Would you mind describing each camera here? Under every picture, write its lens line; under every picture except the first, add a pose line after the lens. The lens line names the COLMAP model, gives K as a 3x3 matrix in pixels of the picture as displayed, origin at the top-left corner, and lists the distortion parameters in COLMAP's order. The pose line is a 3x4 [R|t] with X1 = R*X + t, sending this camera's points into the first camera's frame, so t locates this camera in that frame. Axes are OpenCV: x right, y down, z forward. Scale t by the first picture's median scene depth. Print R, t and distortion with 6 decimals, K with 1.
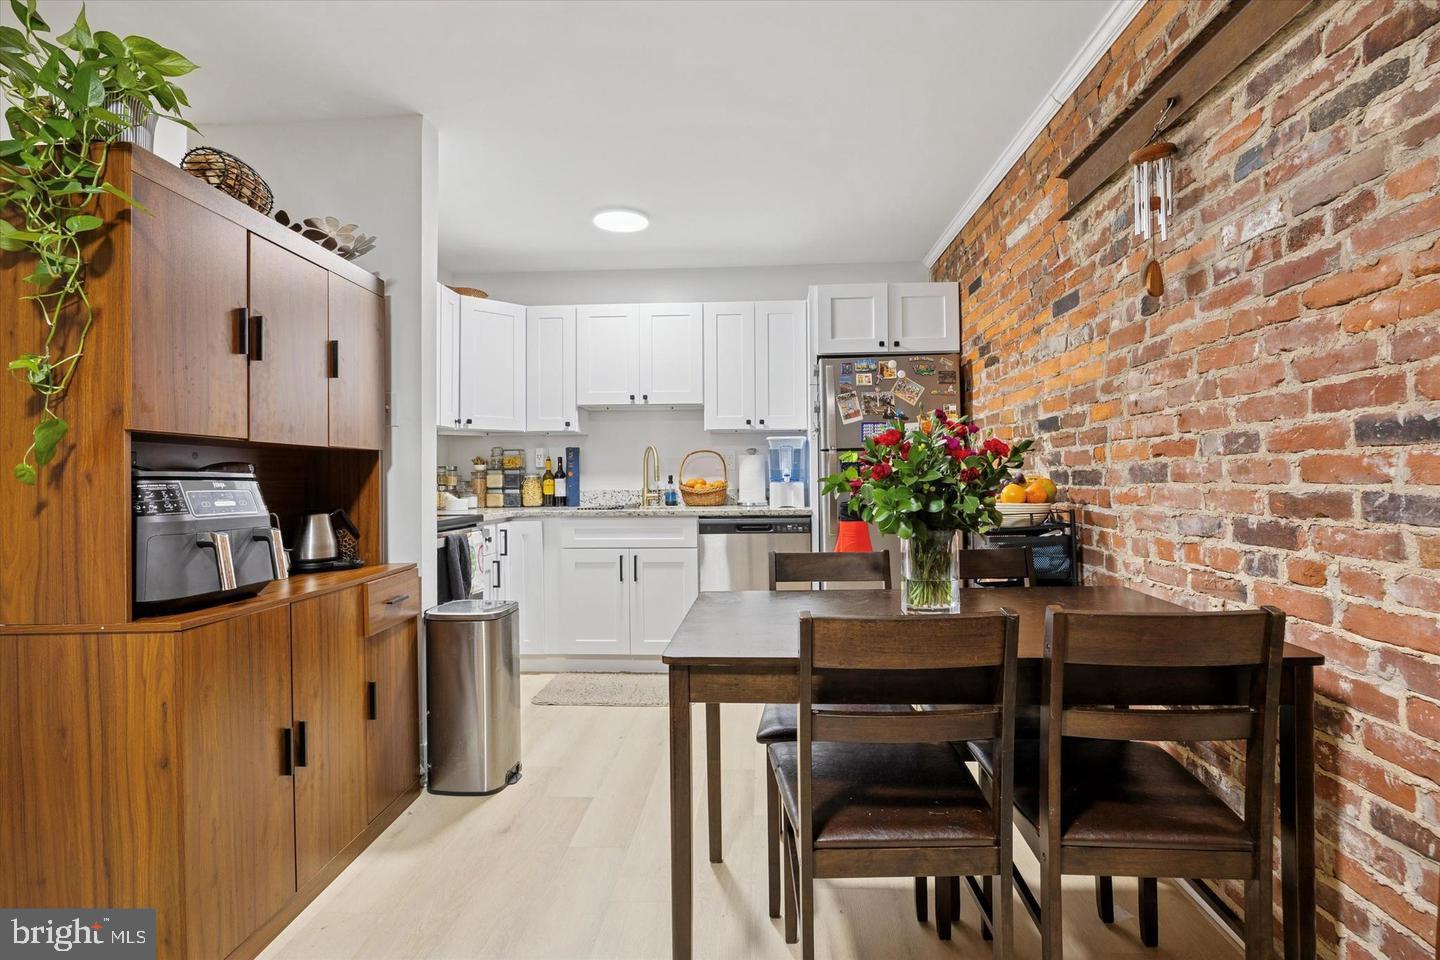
lens RADIAL K [[560.4, 0, 719.3], [0, 560.4, 472.8], [0, 0, 1]] dist [-0.001599, -0.000073]
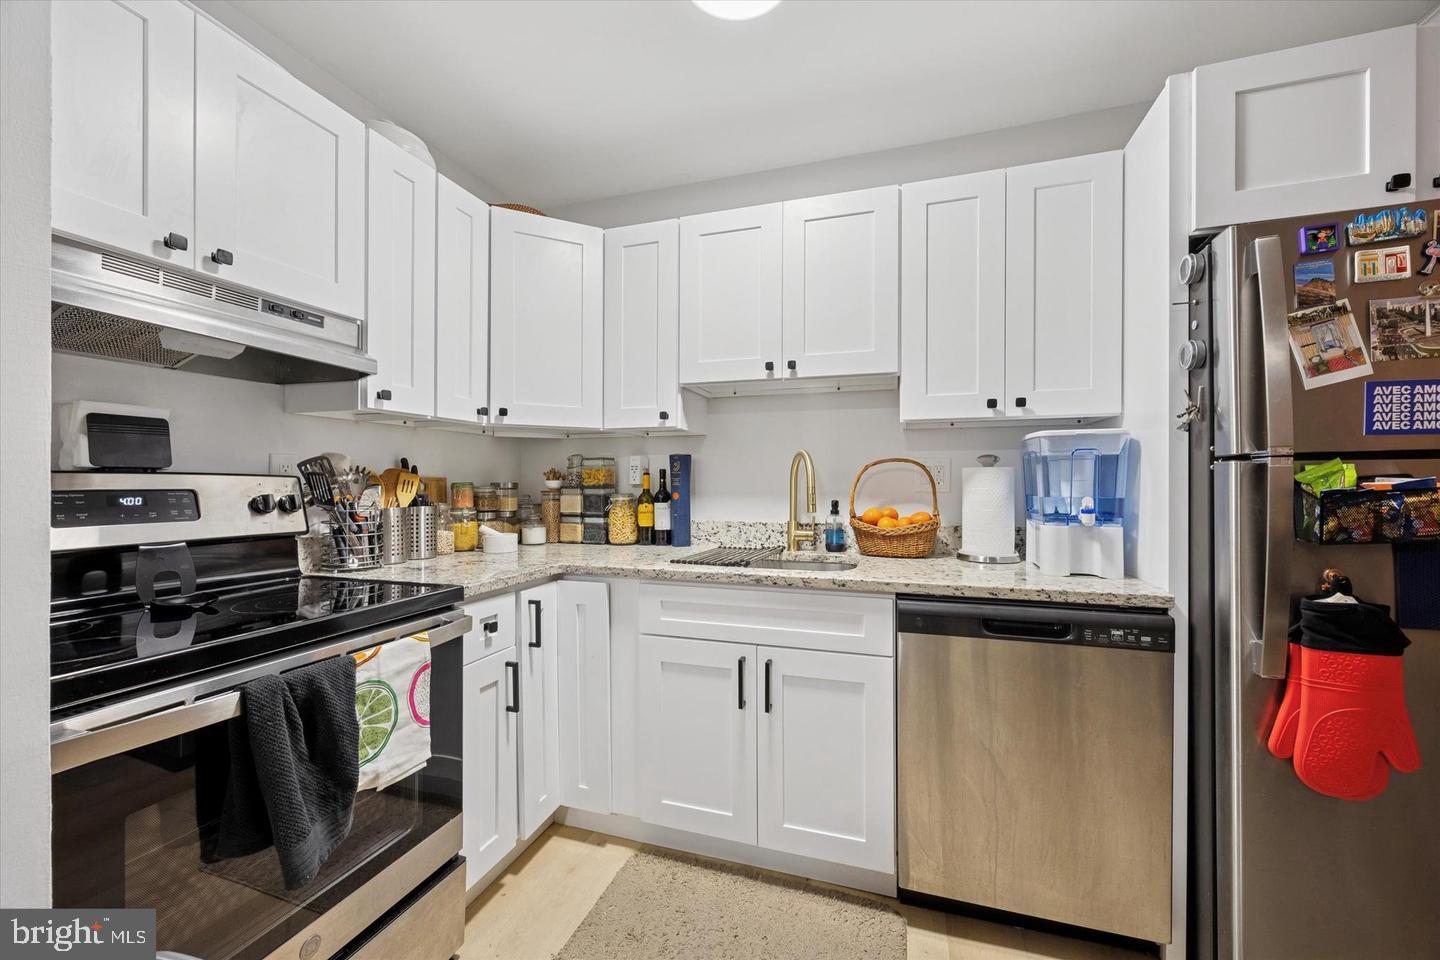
lens RADIAL K [[560.4, 0, 719.9], [0, 560.4, 477.7], [0, 0, 1]] dist [-0.001599, -0.000073]
pose [[0.962193, 0.007378, -0.272270, -0.044483], [-0.009106, 0.999946, -0.005084, -0.016388], [0.272217, 0.007372, 0.962208, 0.411161]]
